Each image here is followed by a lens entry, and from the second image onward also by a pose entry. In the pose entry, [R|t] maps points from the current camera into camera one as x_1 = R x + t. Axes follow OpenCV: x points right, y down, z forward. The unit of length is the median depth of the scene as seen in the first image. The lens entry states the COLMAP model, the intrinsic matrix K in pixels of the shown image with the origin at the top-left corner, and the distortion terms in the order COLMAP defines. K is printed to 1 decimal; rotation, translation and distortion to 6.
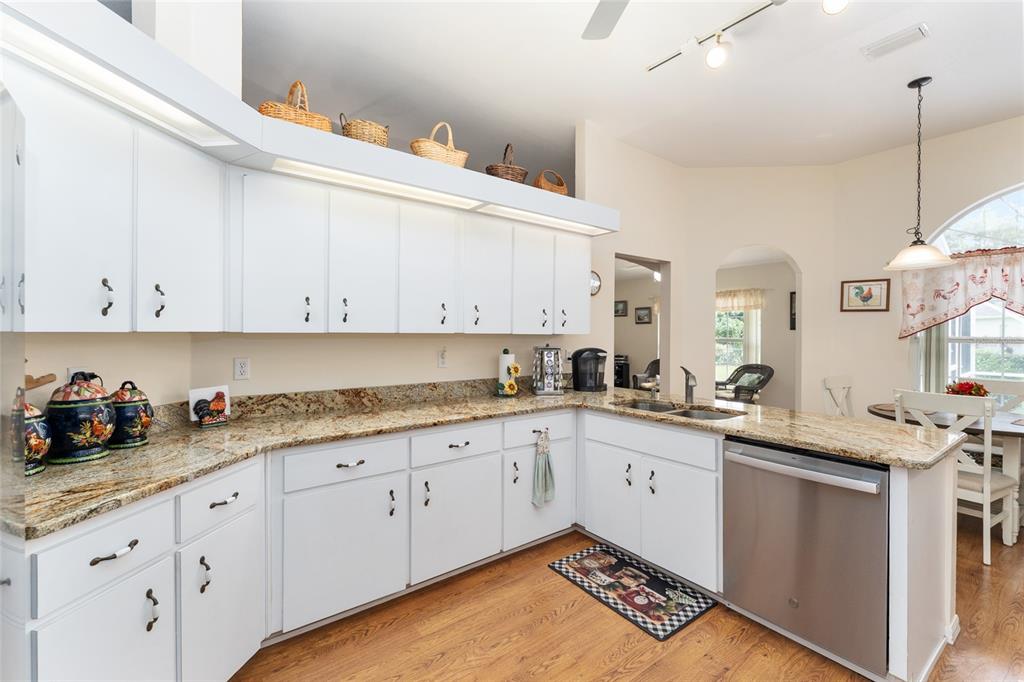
lens RADIAL K [[420.7, 0, 512.0], [0, 420.7, 333.3], [0, 0, 1]] dist [-0.001565, -0.000053]
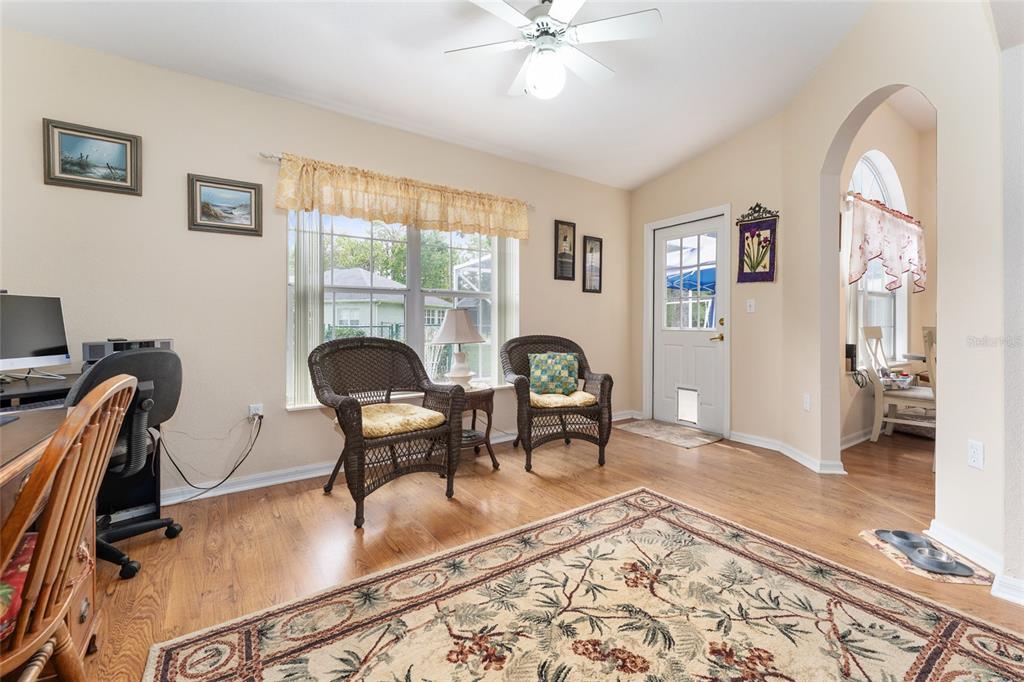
lens RADIAL K [[425.9, 0, 506.1], [0, 425.9, 319.6], [0, 0, 1]] dist [-0.000442, -0.000313]
pose [[0.033481, -0.003922, 0.999432, 0.012289], [-0.002191, 0.999990, 0.003998, 0.046999], [-0.999437, -0.002324, 0.033472, 0.961167]]
